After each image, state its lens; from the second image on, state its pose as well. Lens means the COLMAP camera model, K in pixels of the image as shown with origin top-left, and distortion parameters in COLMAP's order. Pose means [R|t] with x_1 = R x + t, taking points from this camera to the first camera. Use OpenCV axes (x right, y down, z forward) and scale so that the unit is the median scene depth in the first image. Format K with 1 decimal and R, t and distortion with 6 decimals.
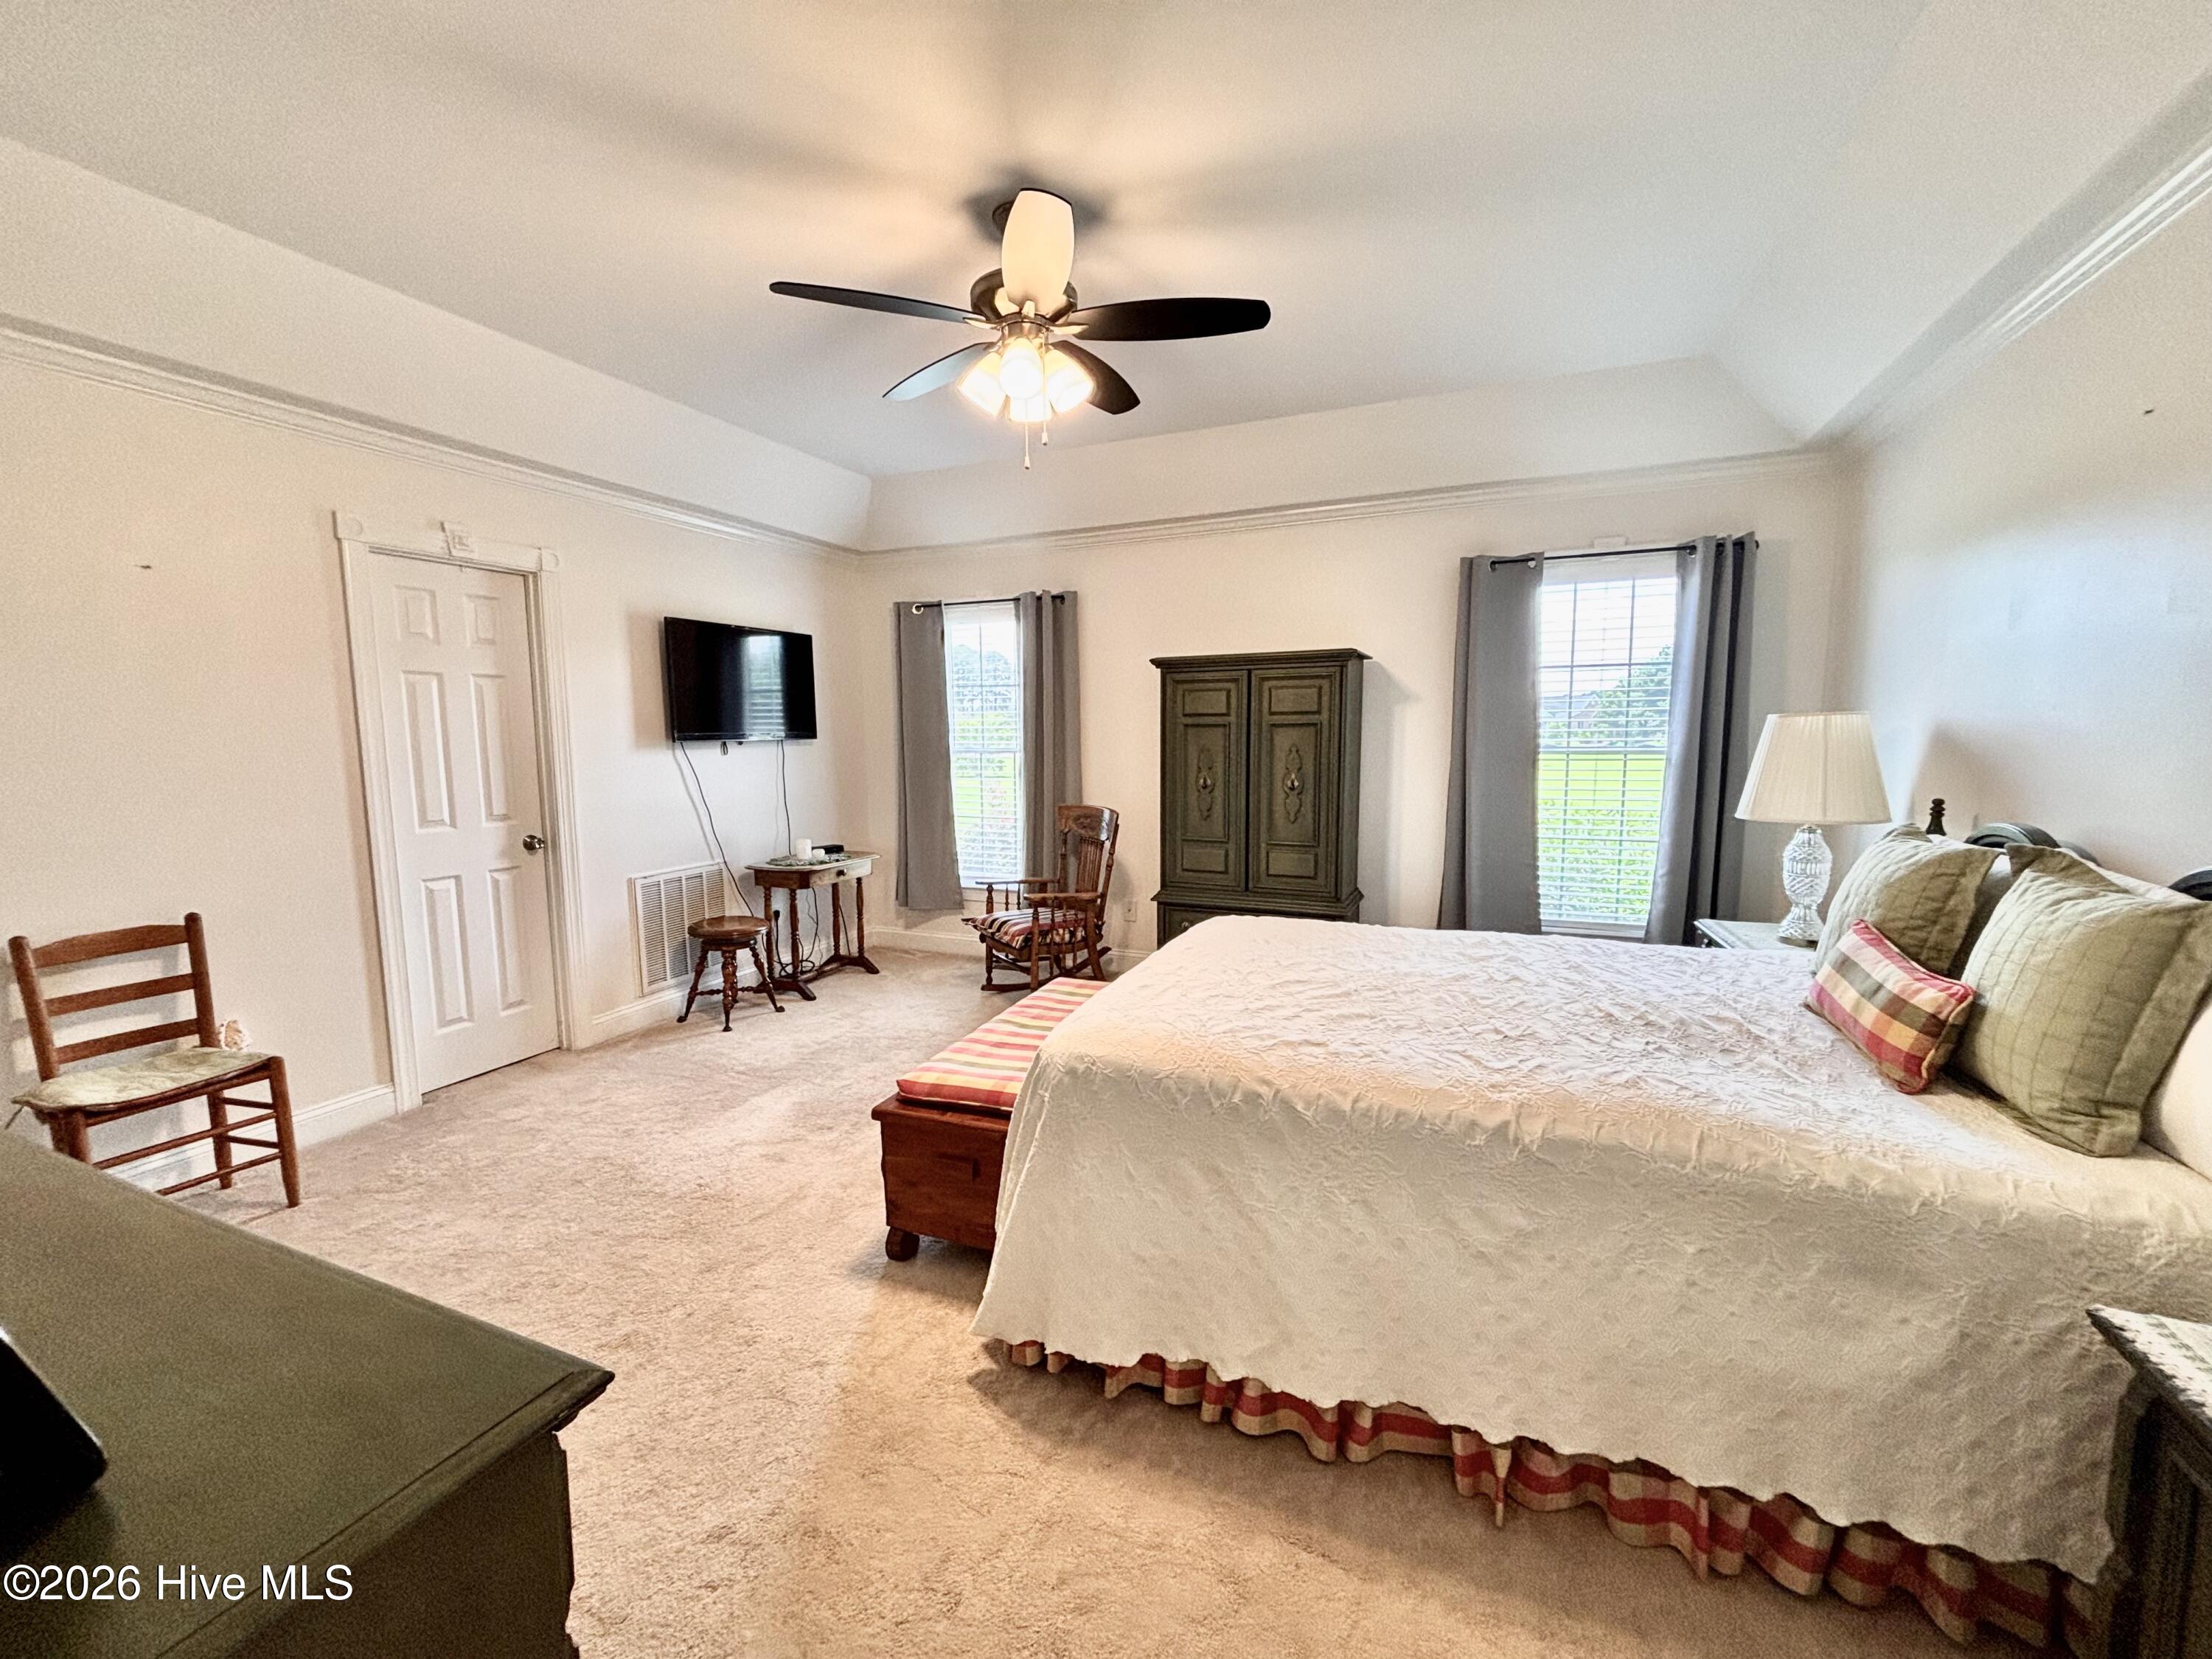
lens RADIAL K [[891.1, 0, 1114.8], [0, 891.1, 835.9], [0, 0, 1]] dist [0.002405, 0.001004]
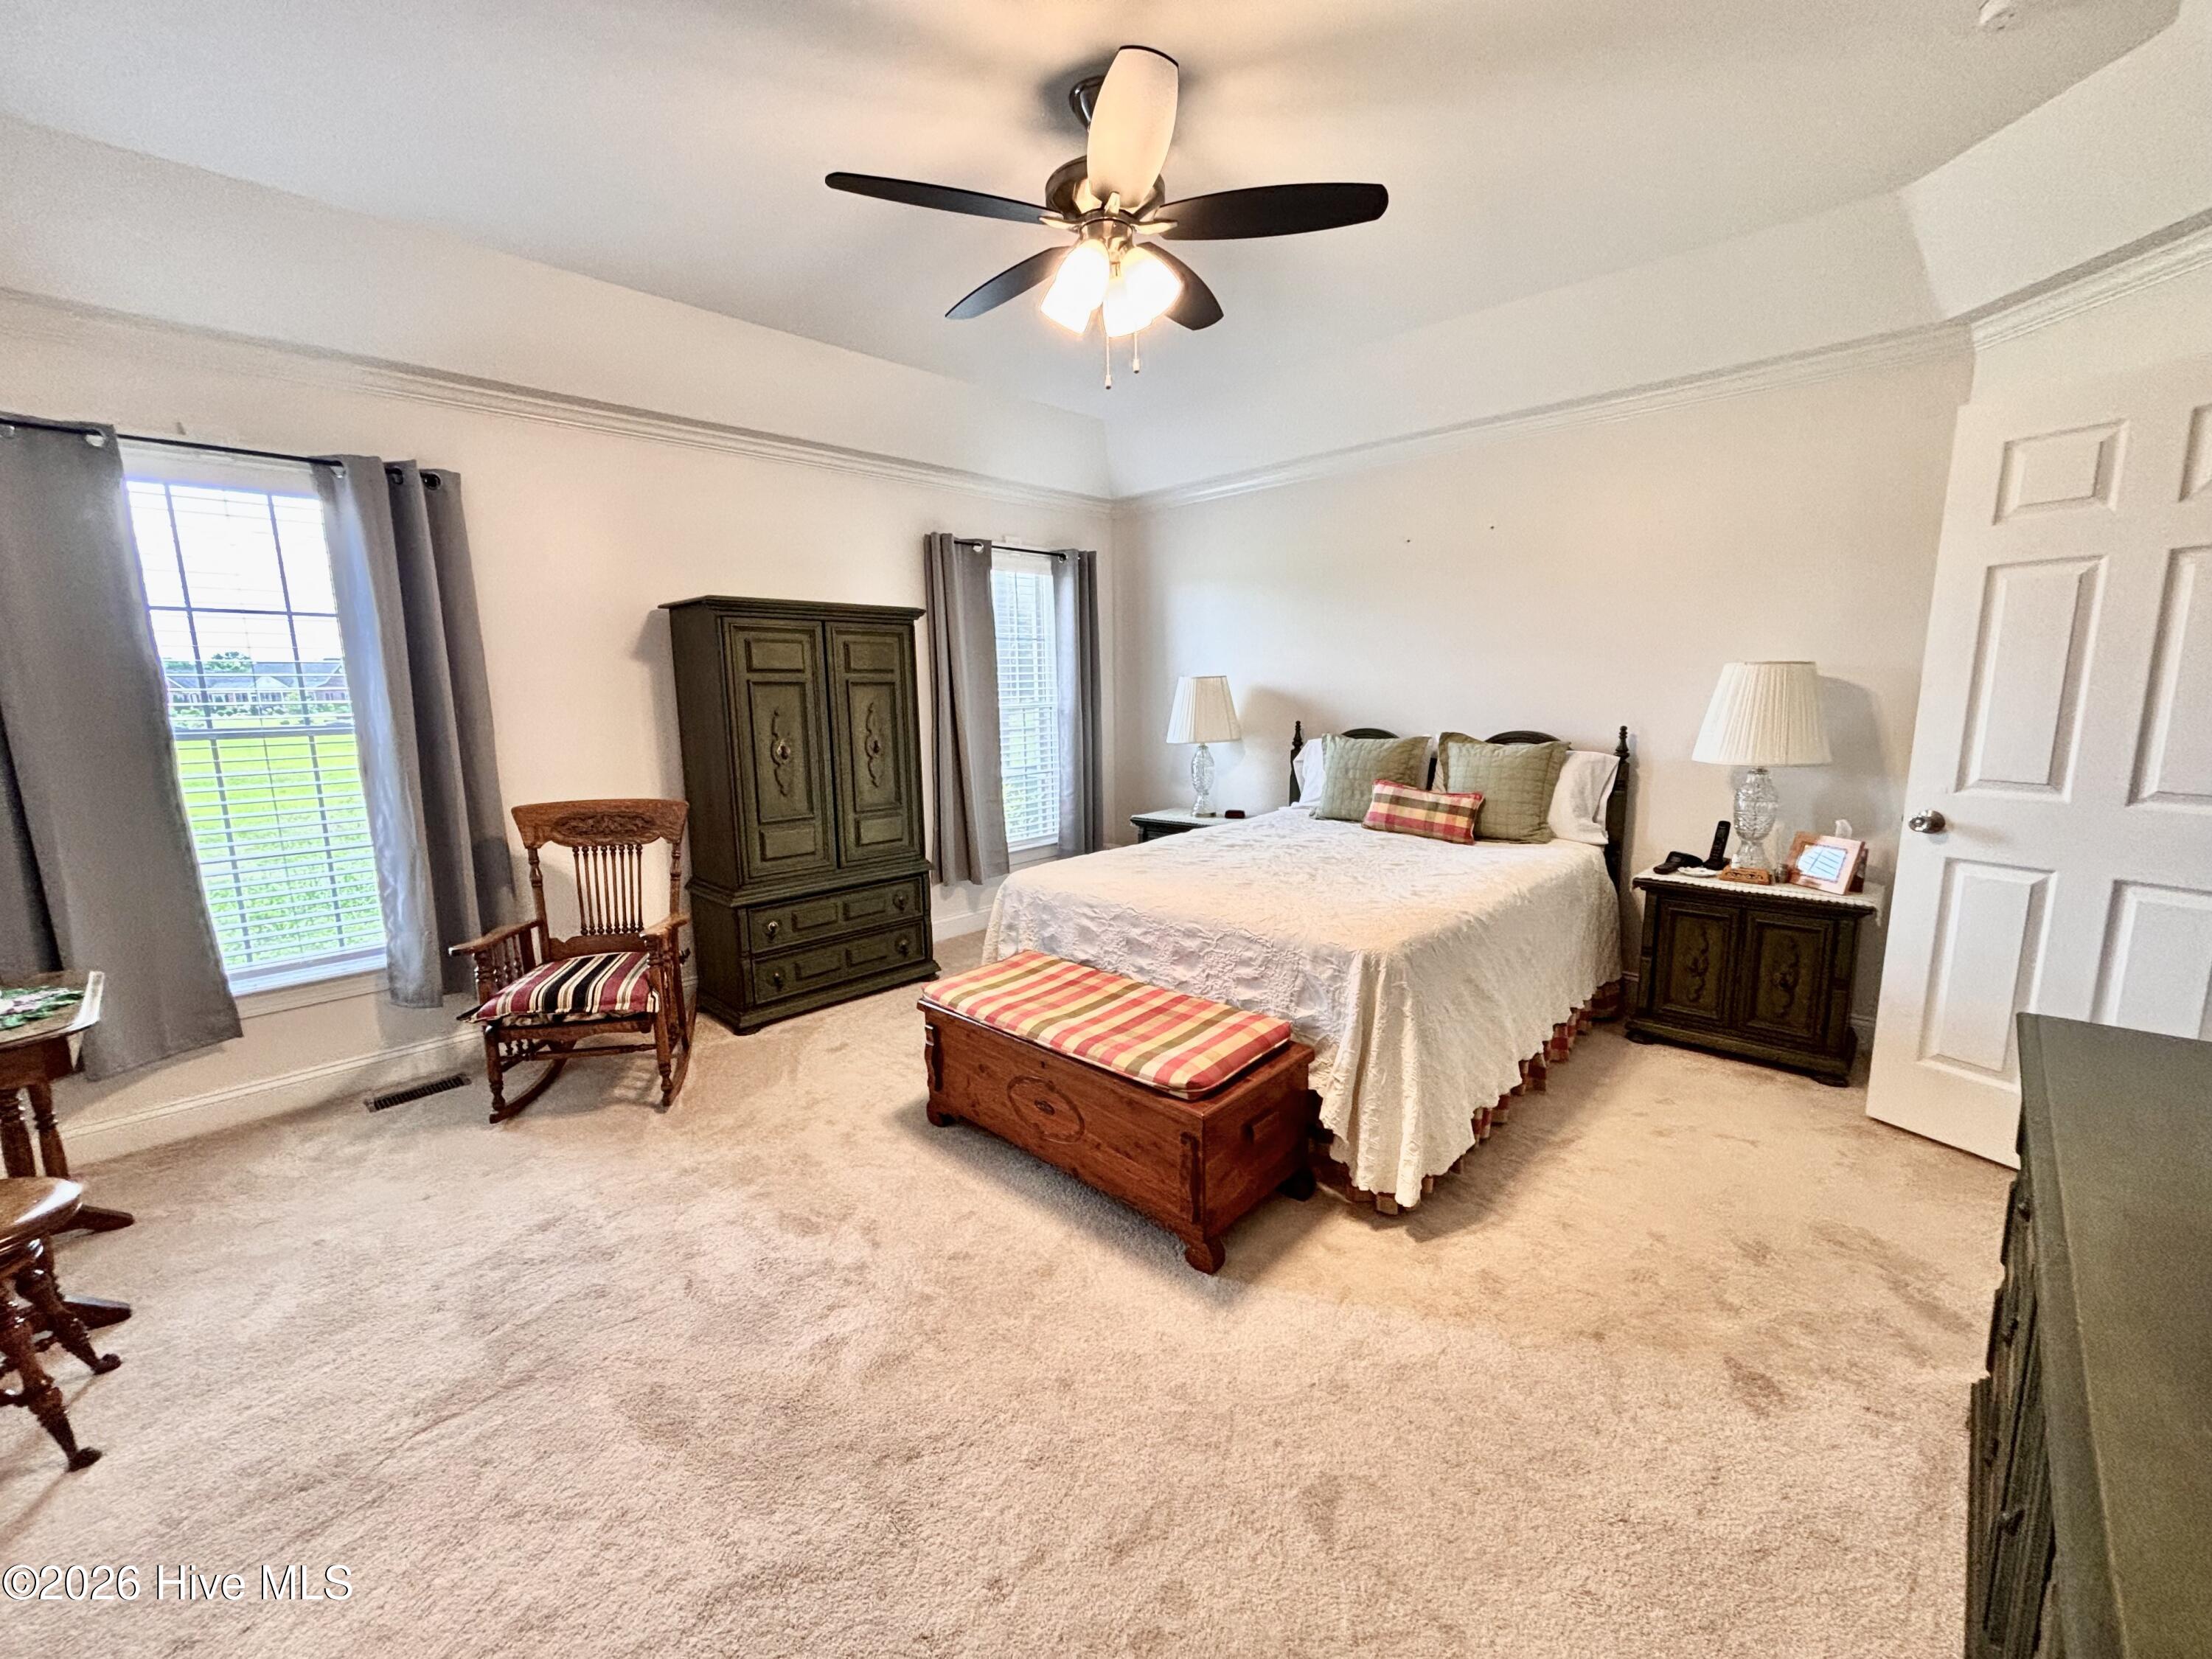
lens RADIAL K [[891.1, 0, 1096.3], [0, 891.1, 827.5], [0, 0, 1]] dist [0.002405, 0.001004]
pose [[0.351748, -0.143361, 0.925052, -0.607496], [0.124963, 0.986550, 0.105375, -0.042378], [-0.927716, 0.078532, 0.364932, 0.434324]]
